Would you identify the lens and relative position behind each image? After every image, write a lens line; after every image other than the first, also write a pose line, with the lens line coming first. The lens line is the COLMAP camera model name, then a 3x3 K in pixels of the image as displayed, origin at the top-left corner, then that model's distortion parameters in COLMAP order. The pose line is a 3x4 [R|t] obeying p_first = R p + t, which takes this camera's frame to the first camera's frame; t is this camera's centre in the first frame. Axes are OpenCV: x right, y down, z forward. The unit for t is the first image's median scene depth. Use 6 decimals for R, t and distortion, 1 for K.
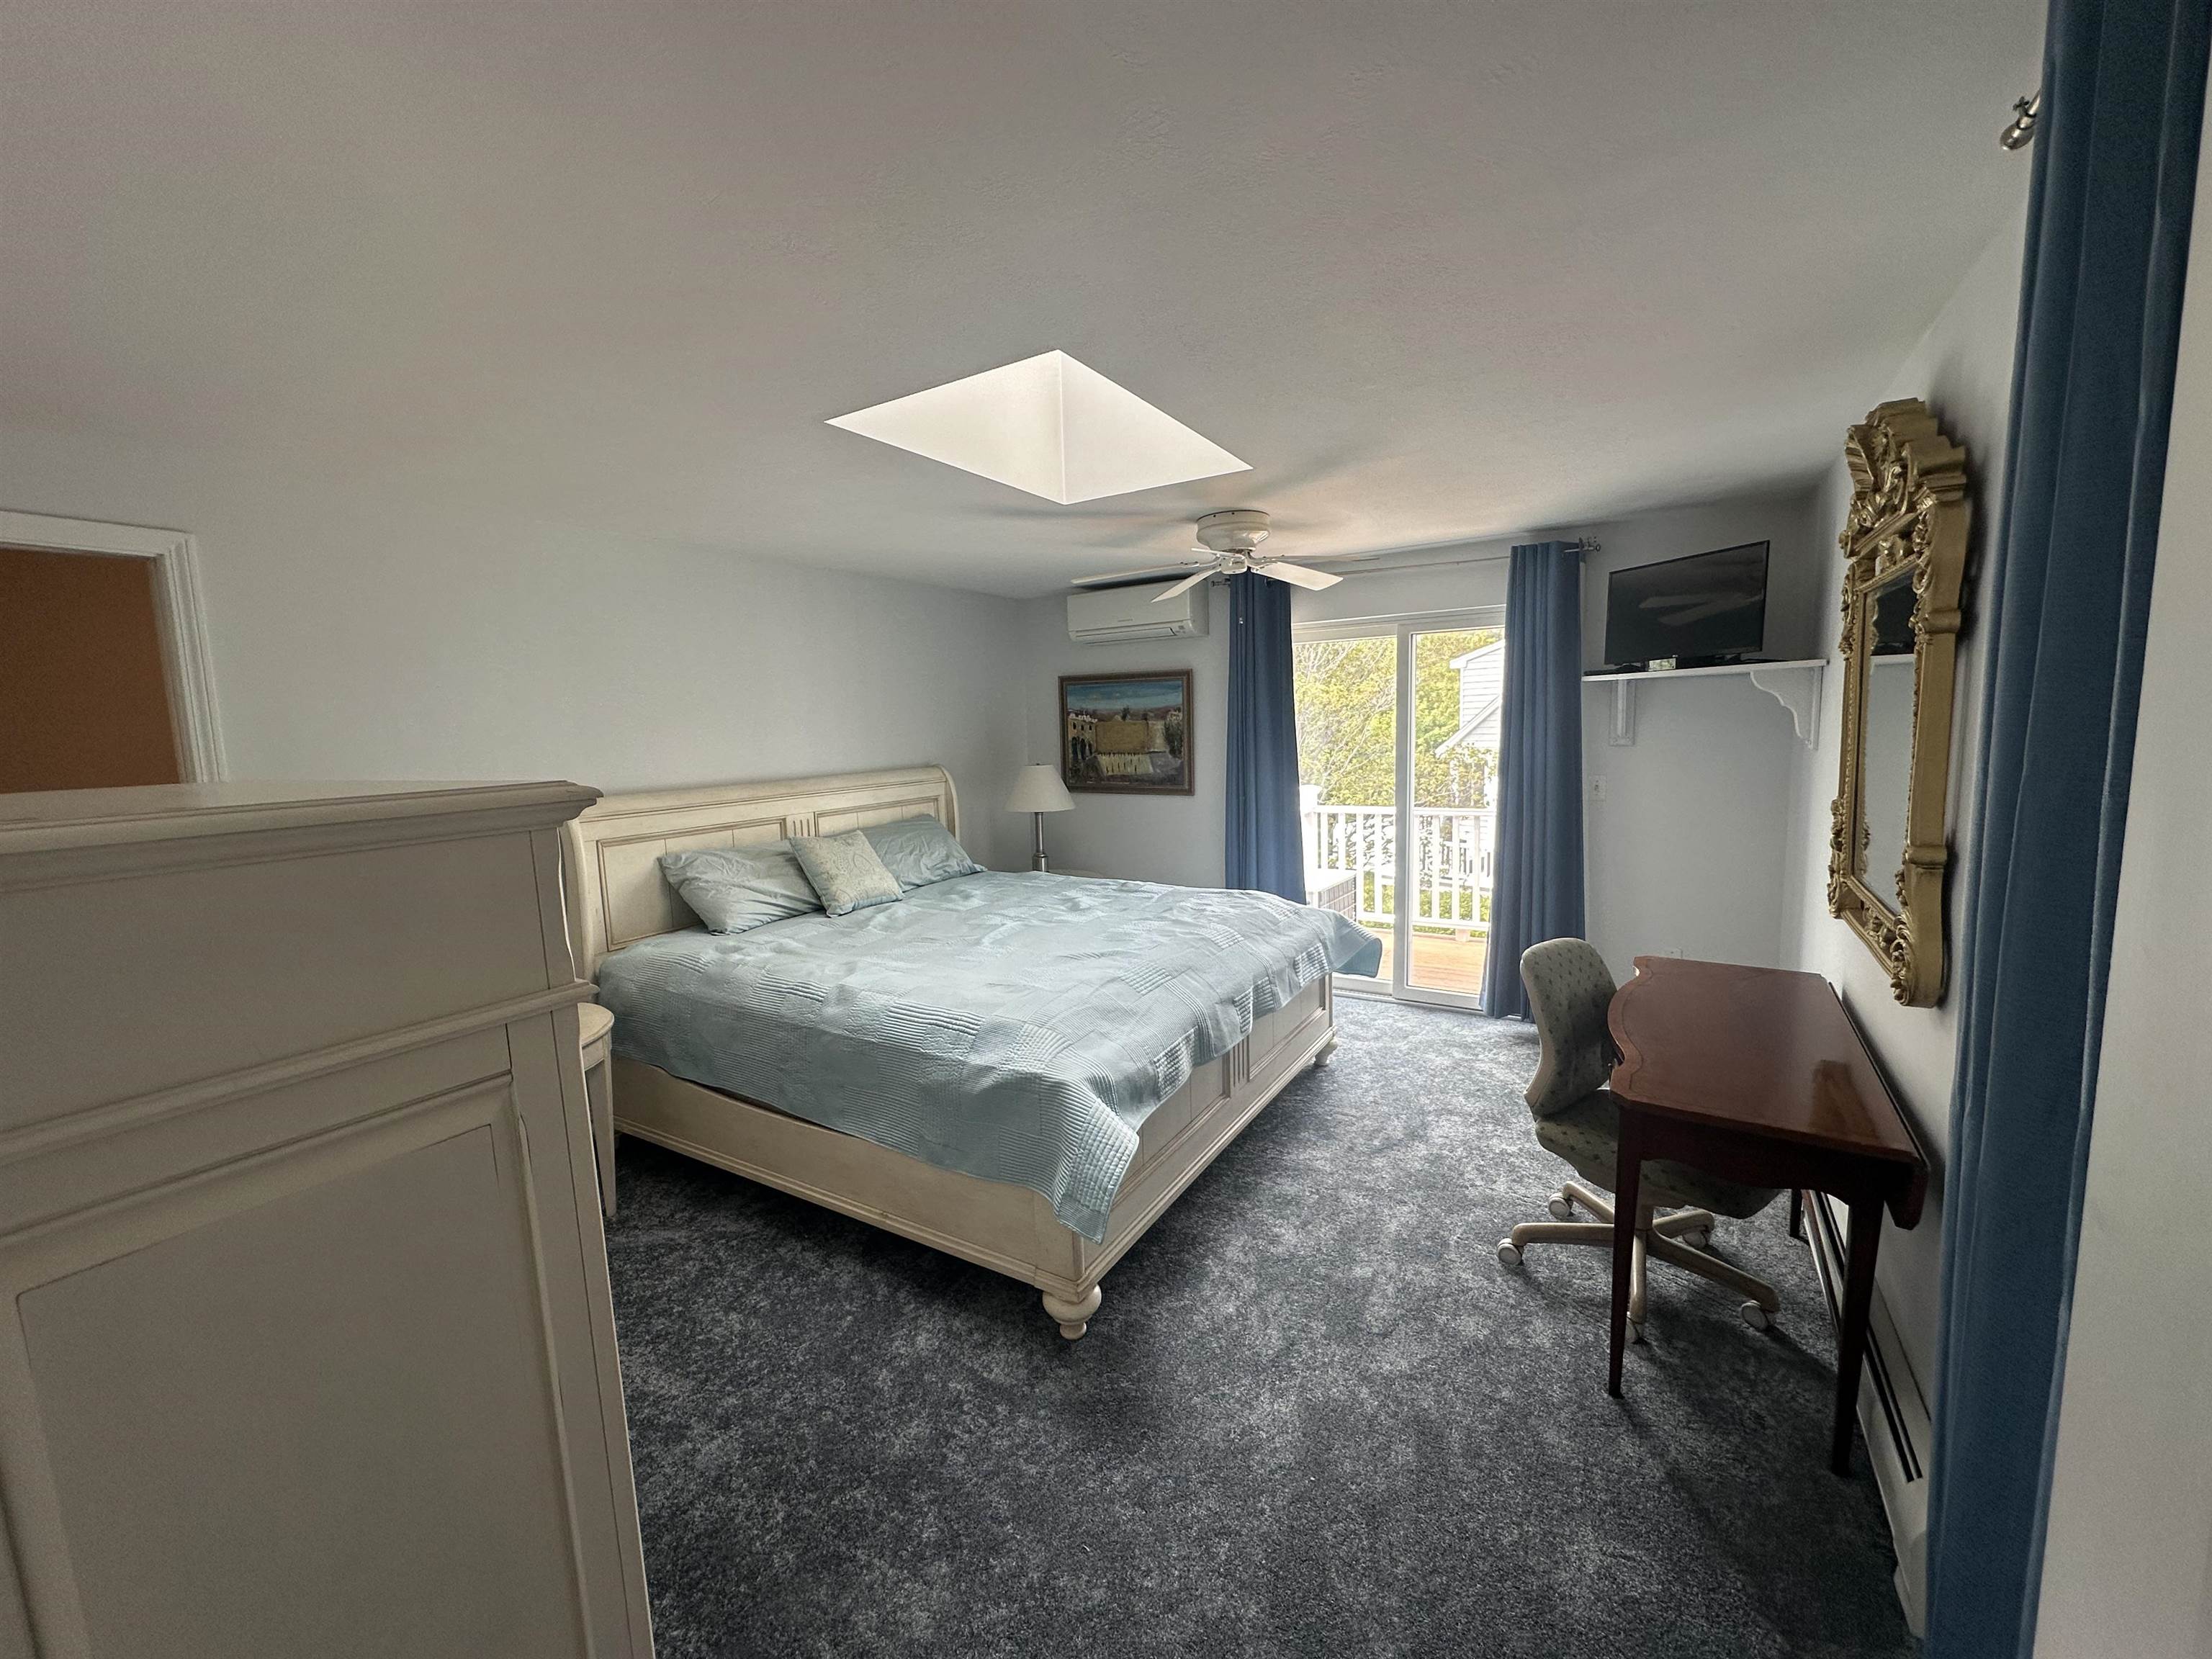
lens RADIAL K [[884.9, 0, 1111.0], [0, 884.9, 829.7], [0, 0, 1]] dist [-0.002233, 0.000782]
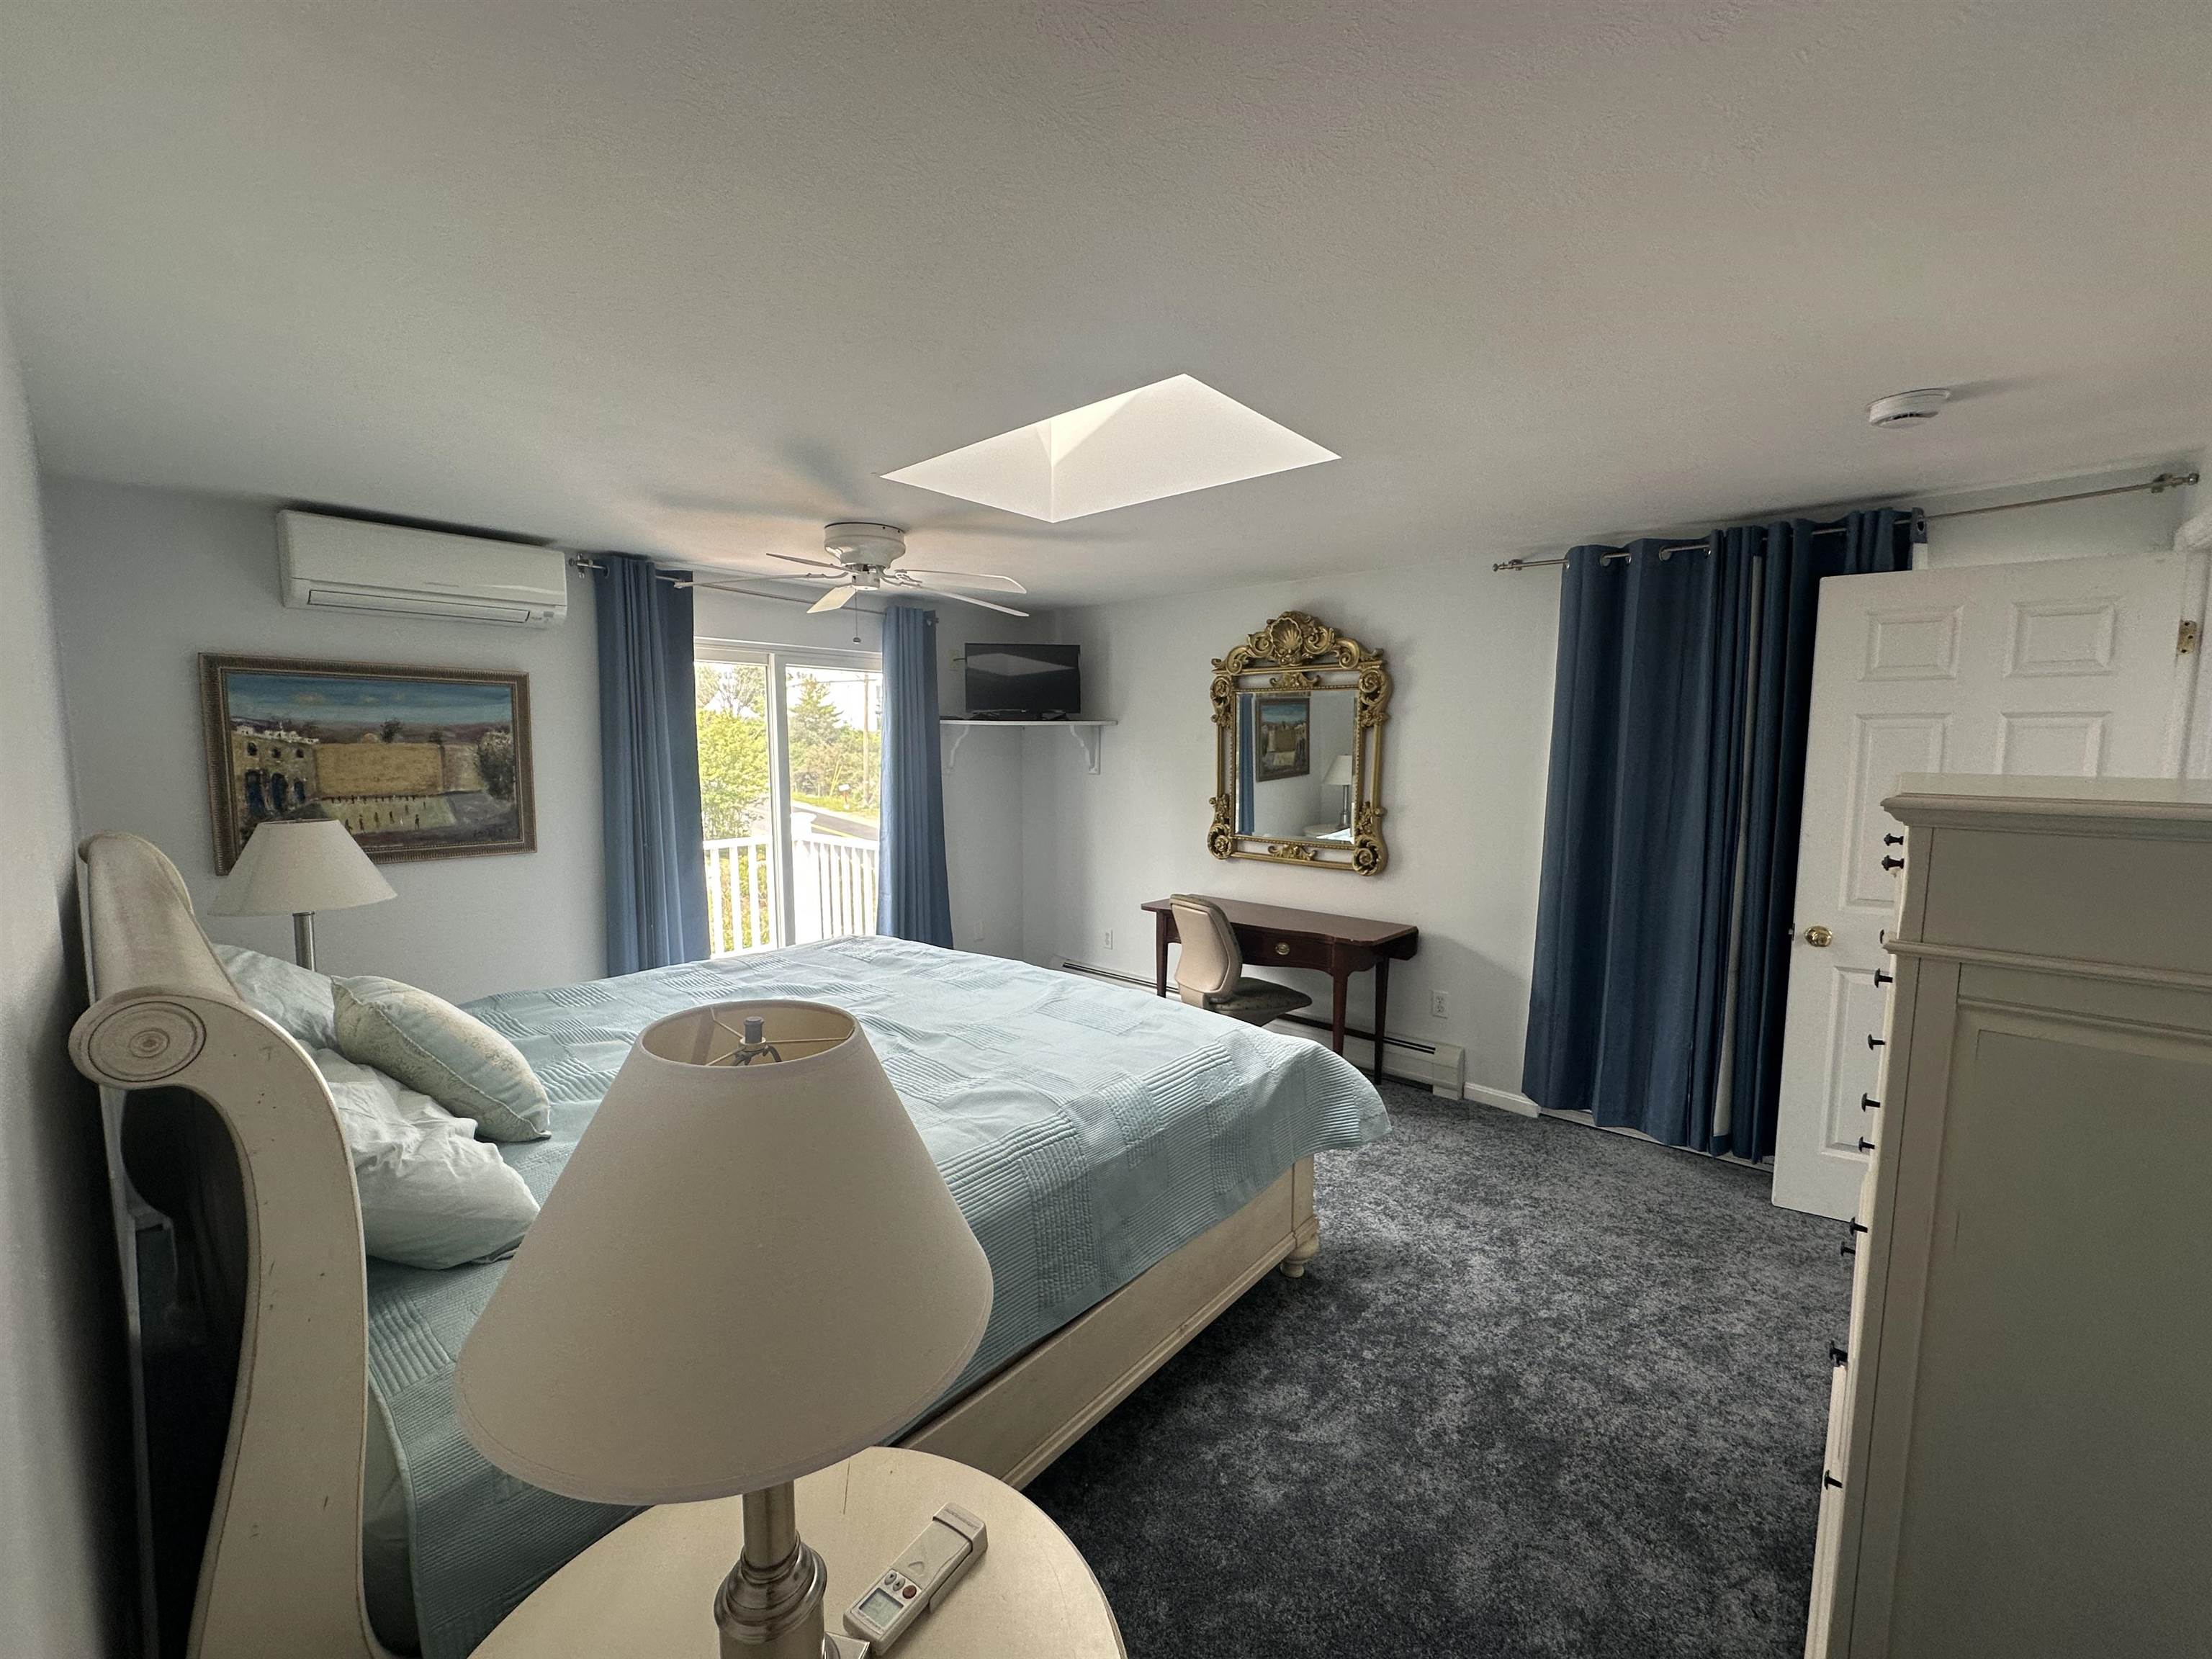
lens RADIAL K [[884.9, 0, 1111.0], [0, 884.9, 823.2], [0, 0, 1]] dist [-0.002233, 0.000782]
pose [[0.161465, -0.060813, 0.985003, -0.514013], [0.110906, 0.992895, 0.043120, -0.040211], [-0.980627, 0.102280, 0.167063, 0.424844]]
